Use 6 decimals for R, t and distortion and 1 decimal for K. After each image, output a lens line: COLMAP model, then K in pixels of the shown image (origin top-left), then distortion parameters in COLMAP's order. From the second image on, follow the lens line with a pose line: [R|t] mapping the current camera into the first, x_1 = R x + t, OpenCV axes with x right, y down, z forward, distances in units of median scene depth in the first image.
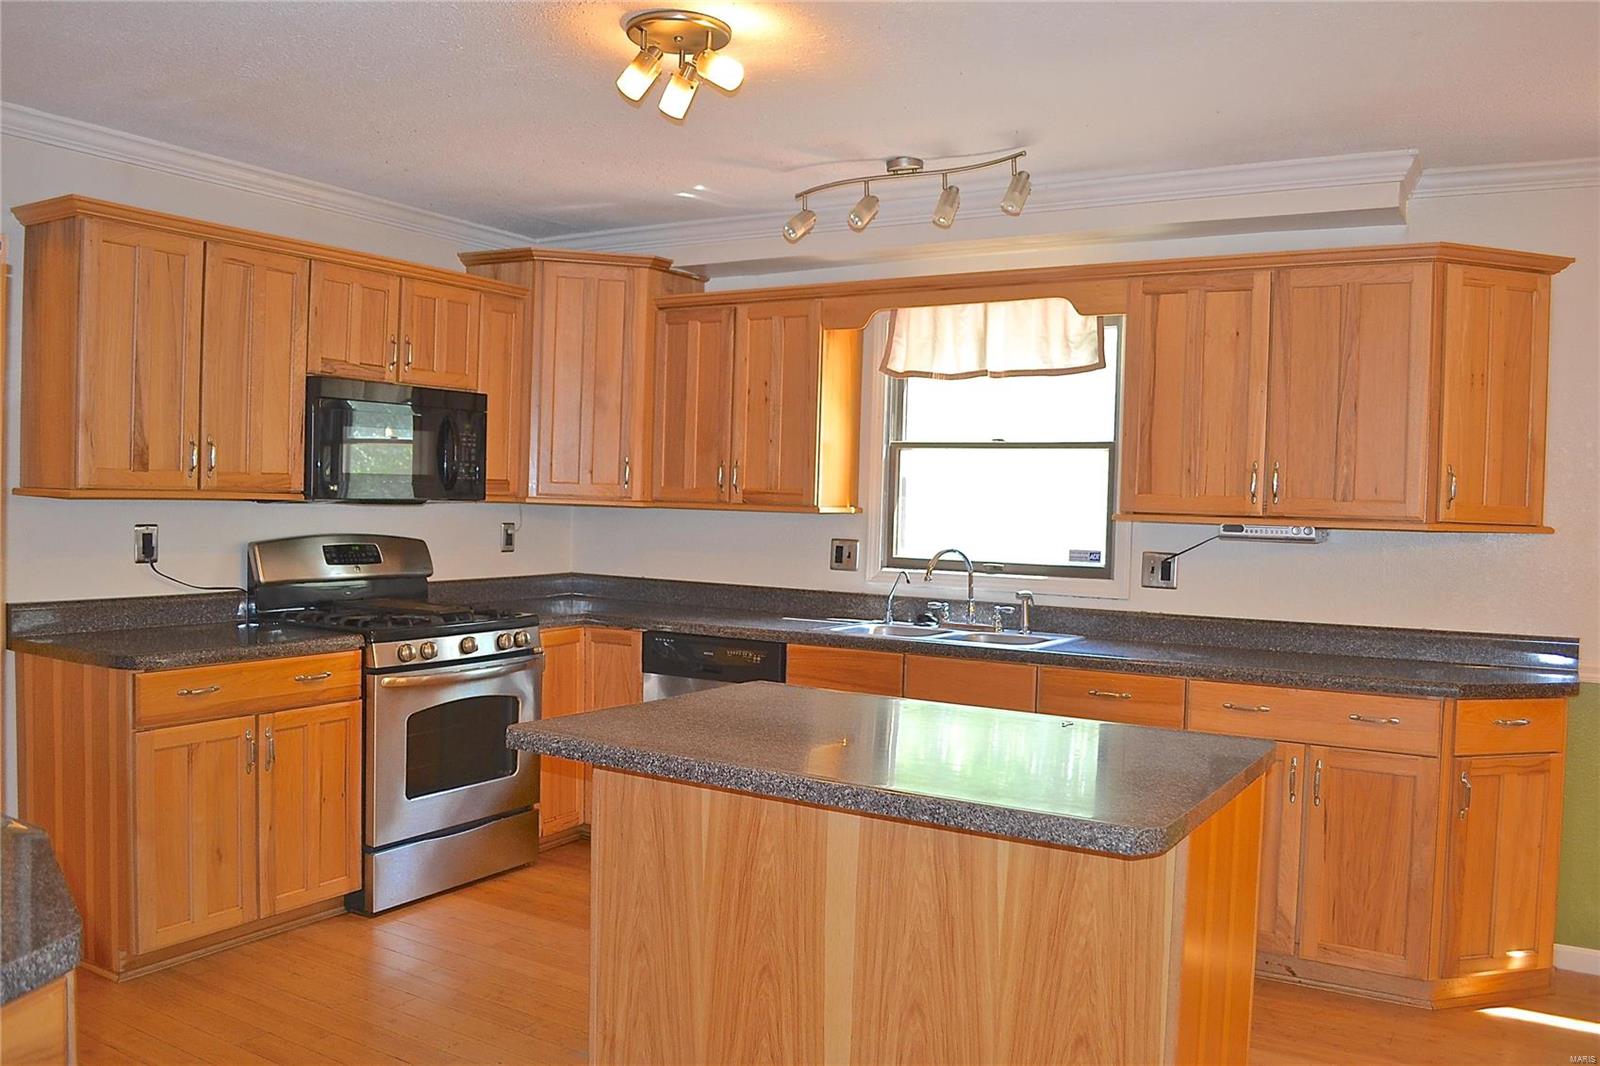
lens RADIAL K [[1278.1, 0, 795.6], [0, 1278.1, 535.0], [0, 0, 1]] dist [-0.082305, 0.009238]
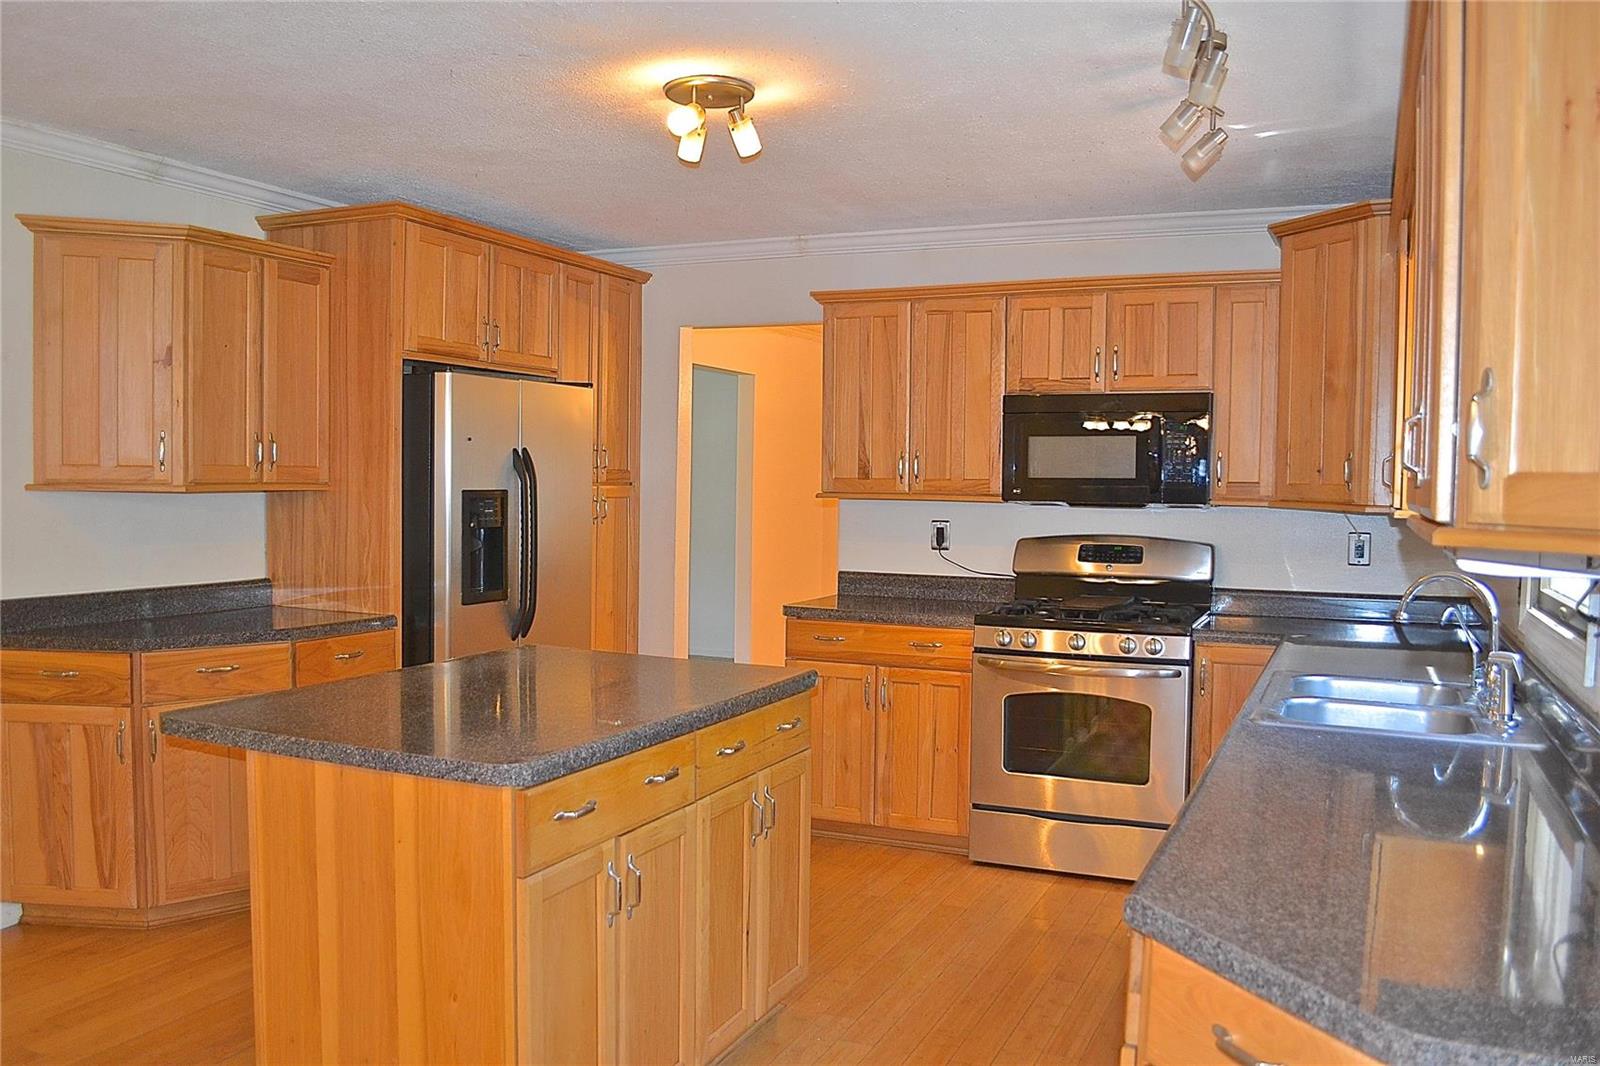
lens RADIAL K [[1278.1, 0, 795.6], [0, 1278.1, 535.0], [0, 0, 1]] dist [-0.082305, 0.009238]
pose [[0.127949, 0.019053, -0.991598, 0.734767], [-0.039540, 0.999119, 0.014096, -0.005659], [0.990992, 0.037404, 0.128589, 0.636142]]
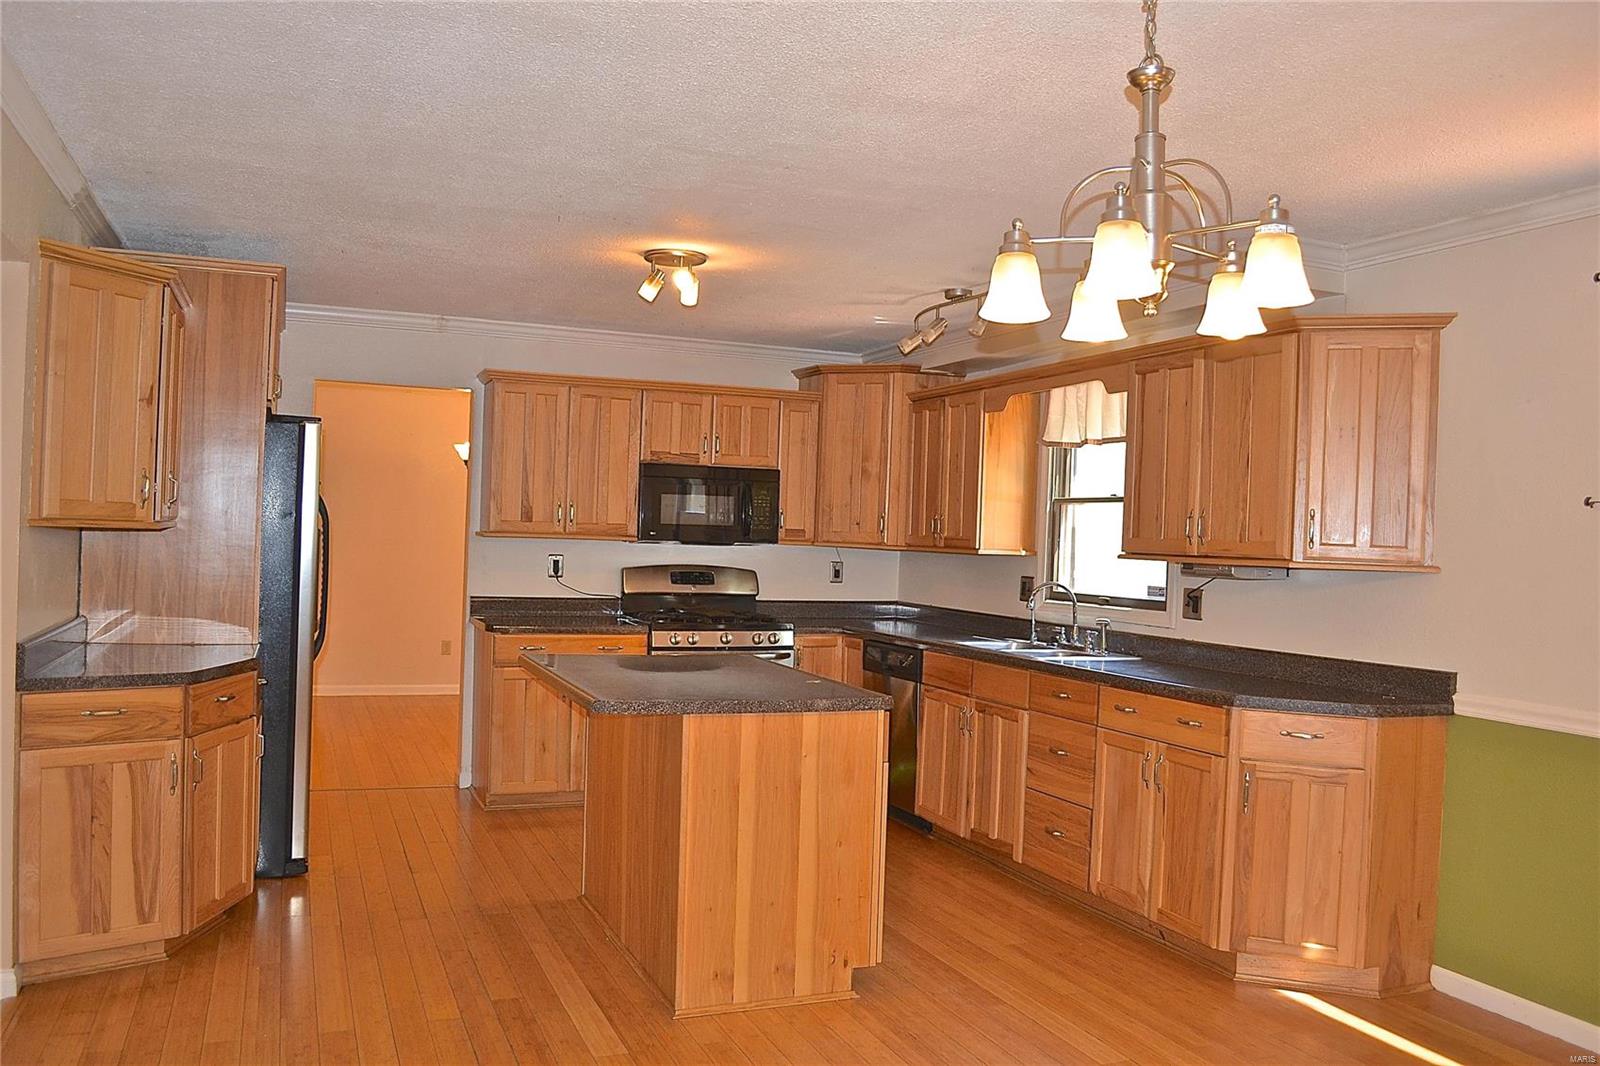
lens RADIAL K [[1278.1, 0, 795.6], [0, 1278.1, 535.0], [0, 0, 1]] dist [-0.082305, 0.009238]
pose [[0.802215, 0.000605, -0.597034, 0.706146], [-0.029061, 0.998854, -0.038036, 0.019761], [0.596327, 0.047864, 0.801313, -0.163424]]
